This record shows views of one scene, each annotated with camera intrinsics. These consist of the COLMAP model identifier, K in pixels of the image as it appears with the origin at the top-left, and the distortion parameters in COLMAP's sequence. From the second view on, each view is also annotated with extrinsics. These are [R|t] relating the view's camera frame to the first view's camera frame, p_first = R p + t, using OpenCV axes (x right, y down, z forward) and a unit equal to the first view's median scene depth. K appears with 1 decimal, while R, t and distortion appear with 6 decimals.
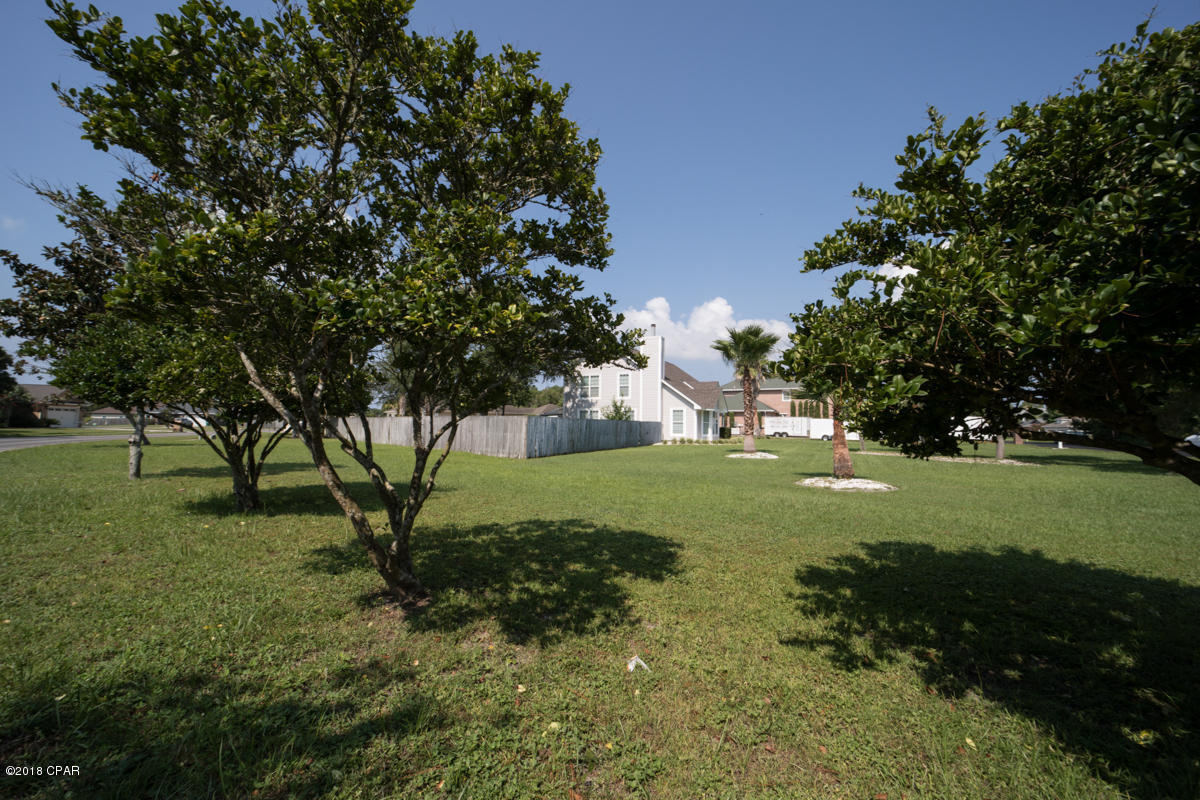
lens RADIAL K [[464.8, 0, 597.0], [0, 464.8, 403.7], [0, 0, 1]] dist [-0.036711, 0.007790]
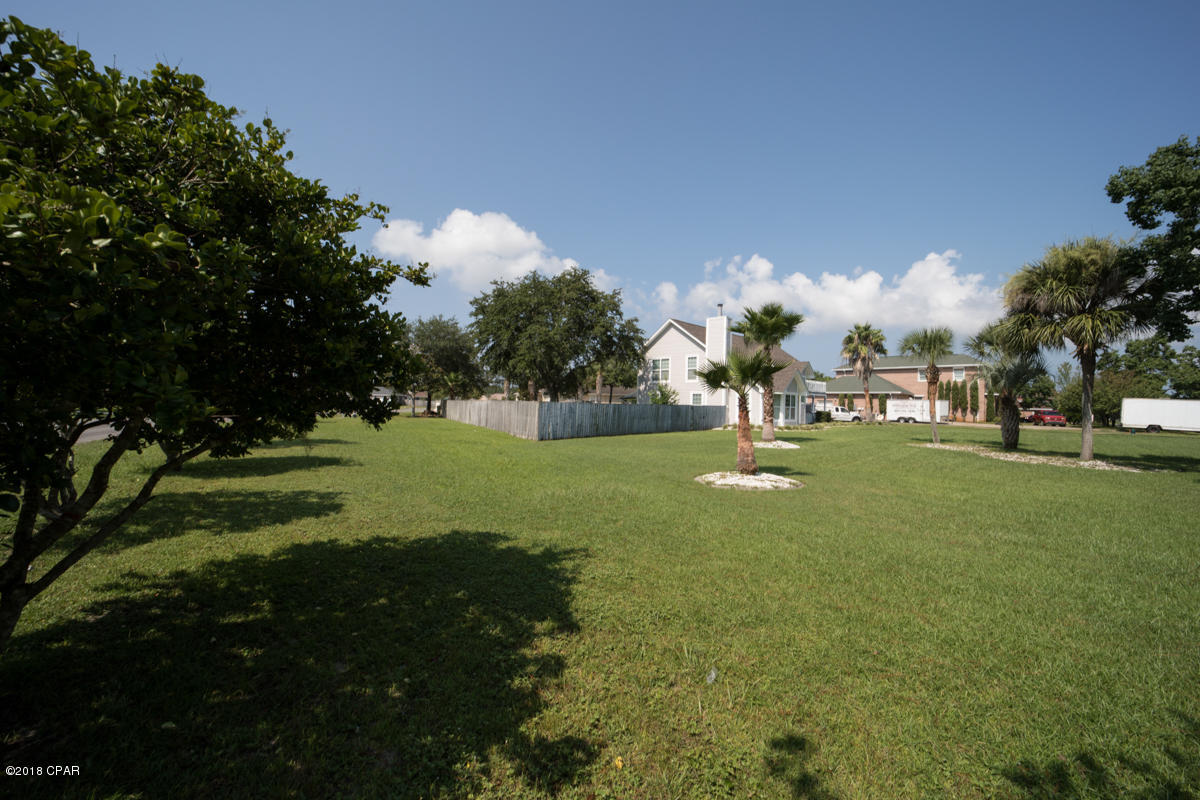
lens RADIAL K [[464.8, 0, 599.6], [0, 464.8, 404.0], [0, 0, 1]] dist [-0.036711, 0.007790]
pose [[0.950724, 0.006562, -0.309970, 0.193668], [0.007122, 0.999050, 0.042993, -0.007803], [0.309957, -0.043082, 0.949774, 0.005569]]
